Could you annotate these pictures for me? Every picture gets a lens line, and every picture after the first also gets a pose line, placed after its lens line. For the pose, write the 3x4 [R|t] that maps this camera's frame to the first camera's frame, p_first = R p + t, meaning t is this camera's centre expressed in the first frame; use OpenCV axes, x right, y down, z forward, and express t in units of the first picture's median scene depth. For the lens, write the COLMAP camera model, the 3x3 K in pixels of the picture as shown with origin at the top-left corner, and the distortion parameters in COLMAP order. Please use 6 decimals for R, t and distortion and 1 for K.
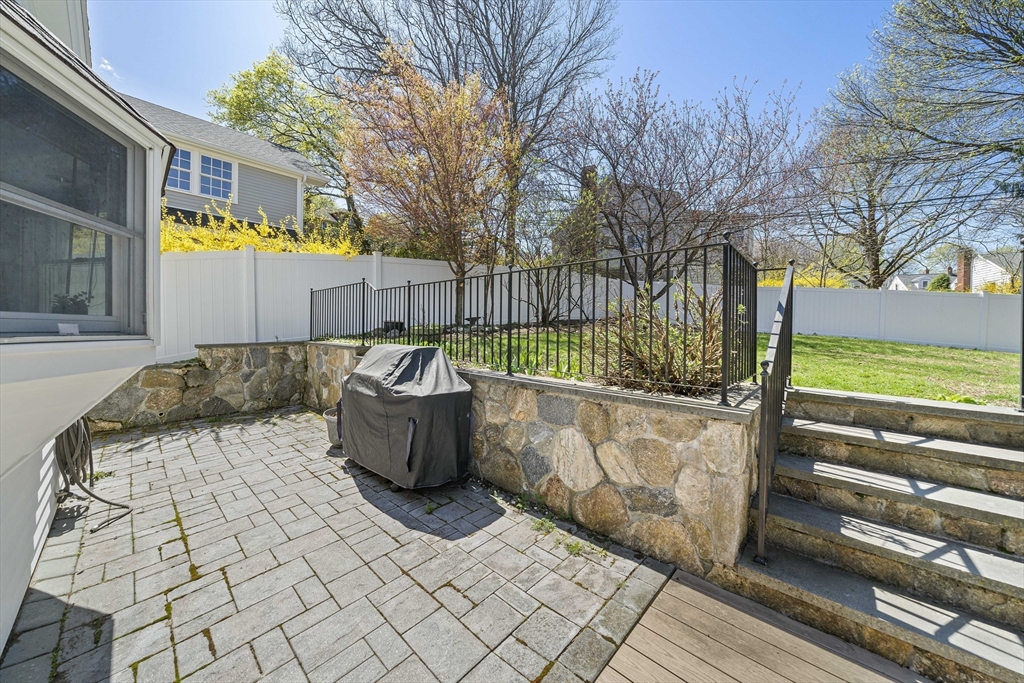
lens RADIAL K [[351.7, 0, 509.9], [0, 351.7, 327.5], [0, 0, 1]] dist [-0.000660, -0.000032]
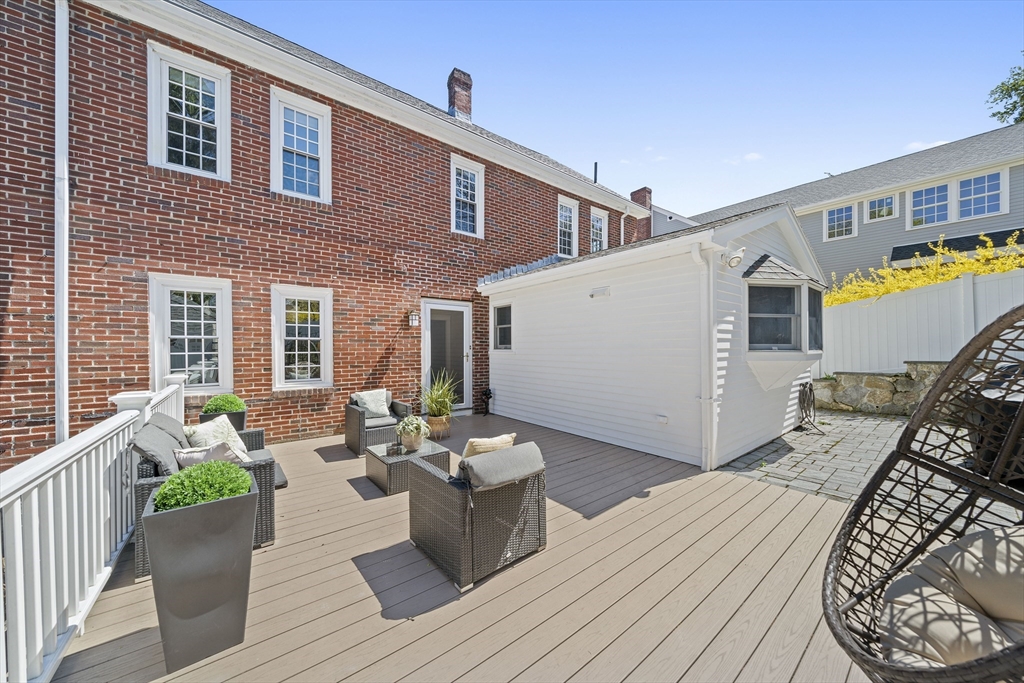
lens RADIAL K [[346.6, 0, 510.0], [0, 346.6, 346.7], [0, 0, 1]] dist [-0.000071, -0.000006]
pose [[-0.162974, -0.007772, -0.986600, 0.695607], [-0.001086, 0.999970, -0.007698, 0.007496], [0.986630, -0.000183, -0.162977, -0.281815]]
